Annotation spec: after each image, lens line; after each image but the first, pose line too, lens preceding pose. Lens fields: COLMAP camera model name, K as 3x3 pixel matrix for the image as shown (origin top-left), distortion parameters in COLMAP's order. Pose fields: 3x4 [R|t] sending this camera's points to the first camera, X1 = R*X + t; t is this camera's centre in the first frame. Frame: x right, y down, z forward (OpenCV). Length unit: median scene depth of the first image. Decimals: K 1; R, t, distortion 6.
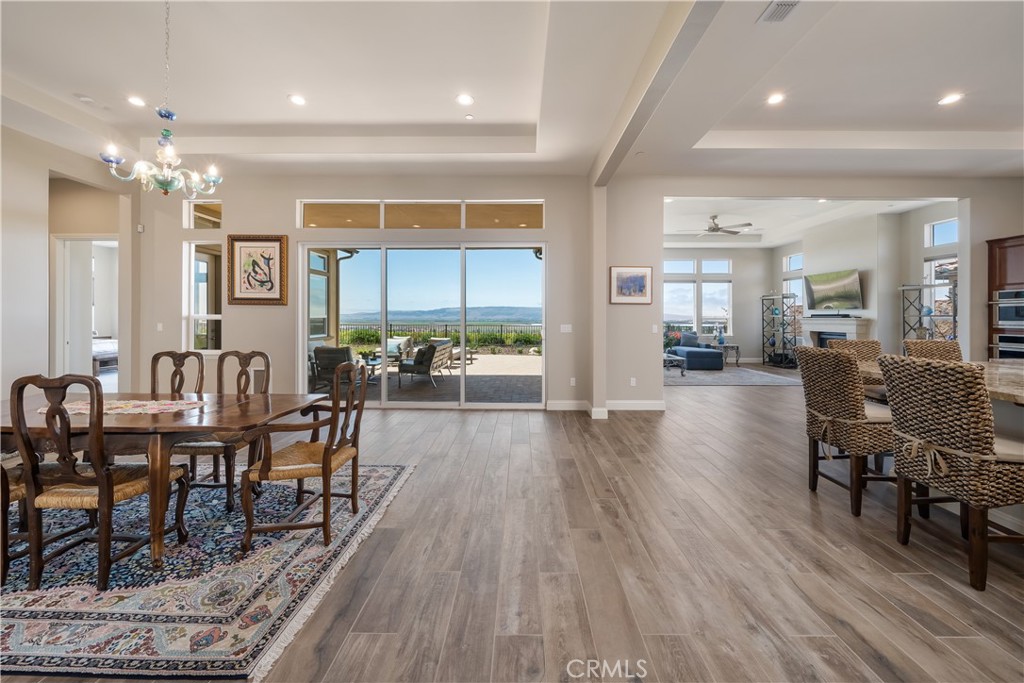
lens RADIAL K [[428.8, 0, 510.0], [0, 428.8, 316.3], [0, 0, 1]] dist [0.000777, 0.000042]
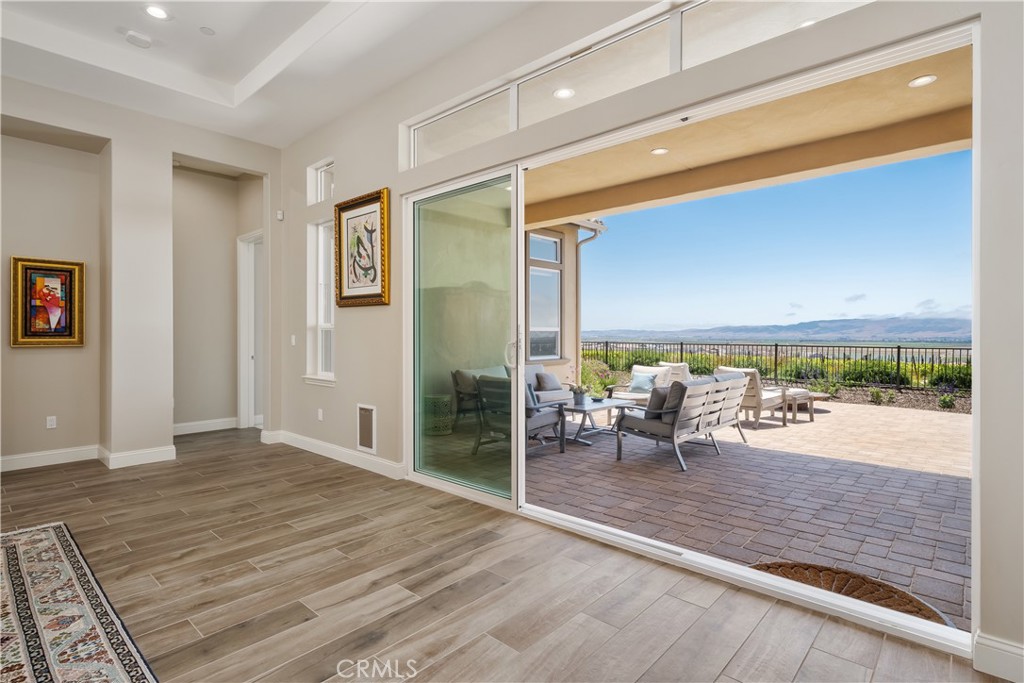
lens RADIAL K [[510.5, 0, 513.8], [0, 510.5, 337.8], [0, 0, 1]] dist [-0.003194, 0.000228]
pose [[0.747167, 0.001834, -0.664634, 0.083456], [0.000807, 0.999993, 0.003666, 0.017633], [0.664636, -0.003276, 0.747160, 0.576637]]
